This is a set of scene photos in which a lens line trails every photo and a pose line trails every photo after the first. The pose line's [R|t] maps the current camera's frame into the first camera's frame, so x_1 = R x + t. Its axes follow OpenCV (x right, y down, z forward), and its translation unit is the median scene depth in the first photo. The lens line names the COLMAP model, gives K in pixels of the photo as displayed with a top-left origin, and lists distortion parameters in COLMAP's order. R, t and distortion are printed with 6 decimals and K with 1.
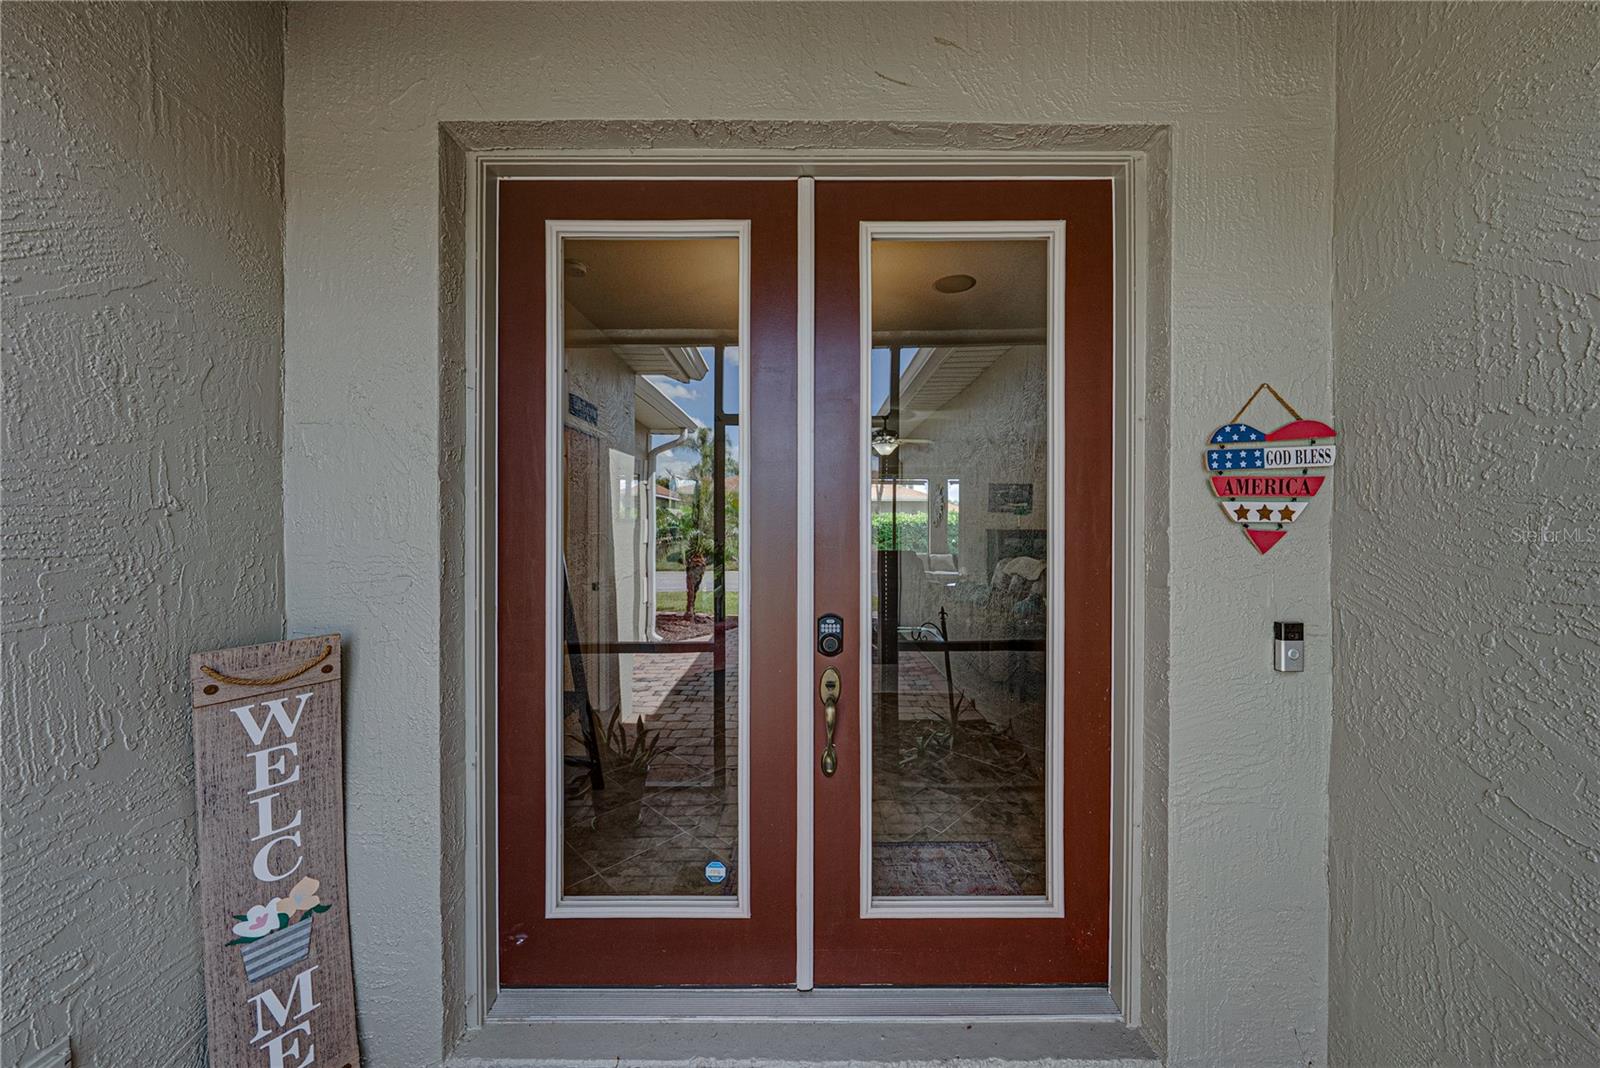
lens RADIAL K [[581.1, 0, 796.7], [0, 581.1, 534.3], [0, 0, 1]] dist [-0.000386, -0.000010]
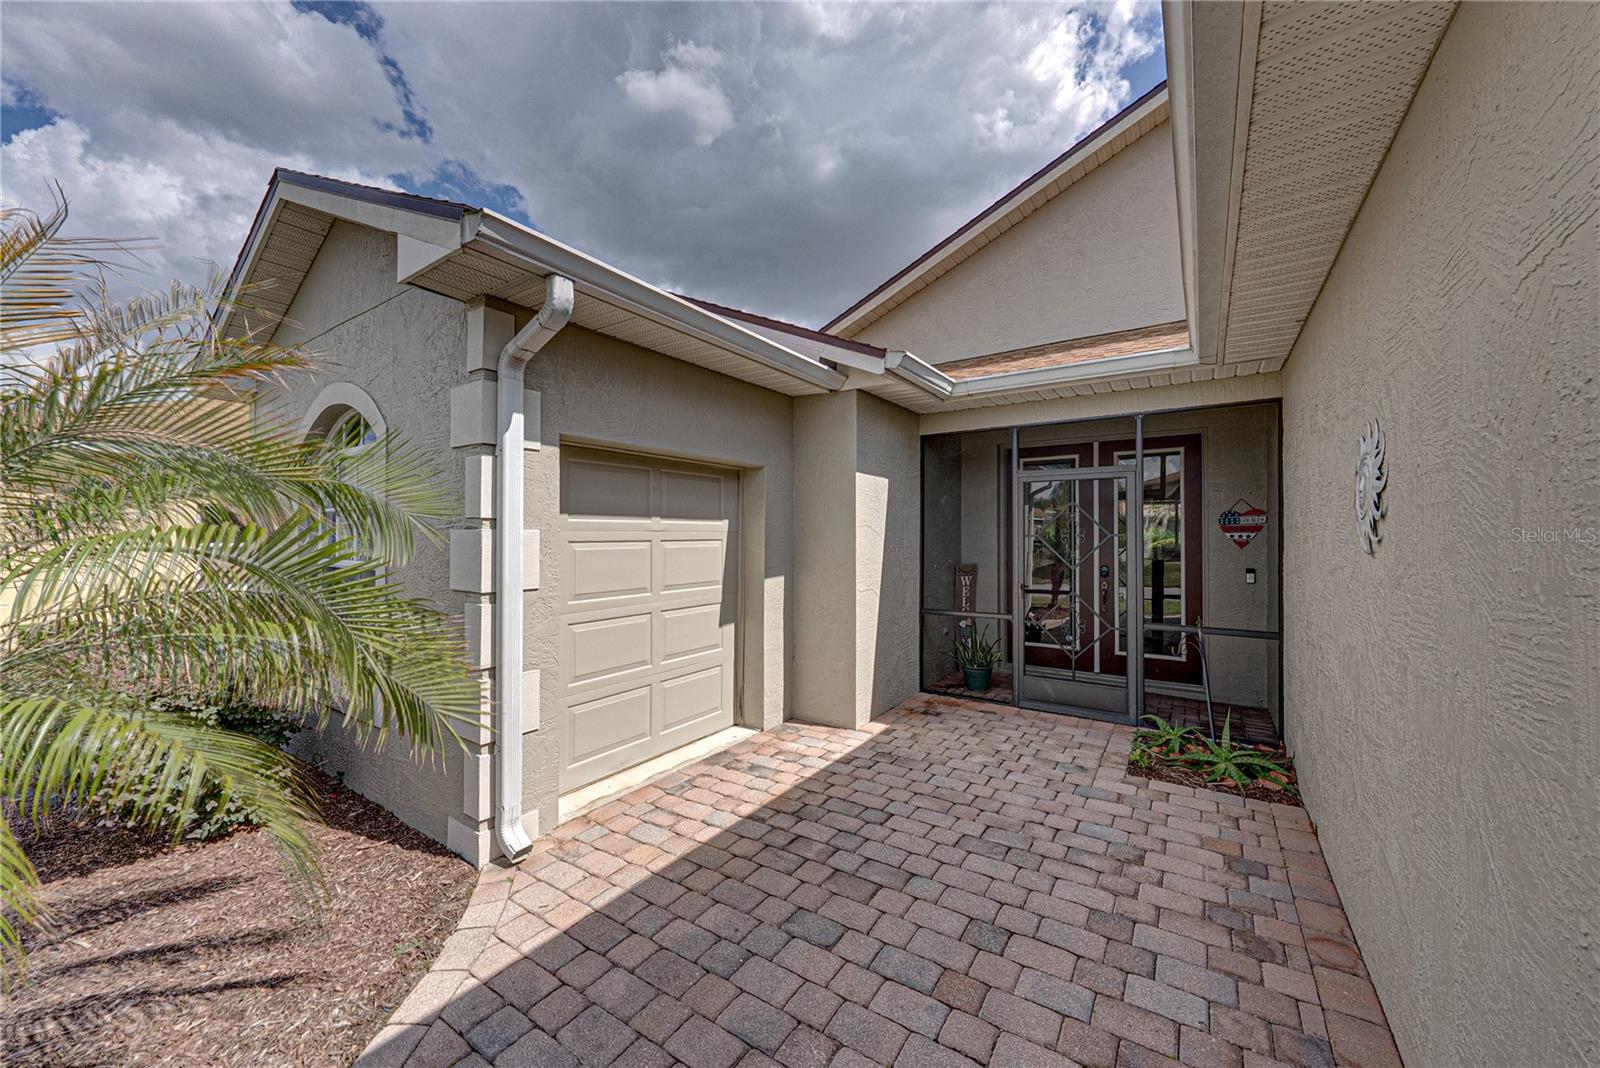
lens RADIAL K [[581.1, 0, 801.0], [0, 581.1, 535.2], [0, 0, 1]] dist [-0.000386, -0.000010]
pose [[0.818617, -0.004199, -0.574324, 0.650406], [-0.003149, 0.999925, -0.011799, 0.004818], [0.574331, 0.011468, 0.818543, -3.311485]]
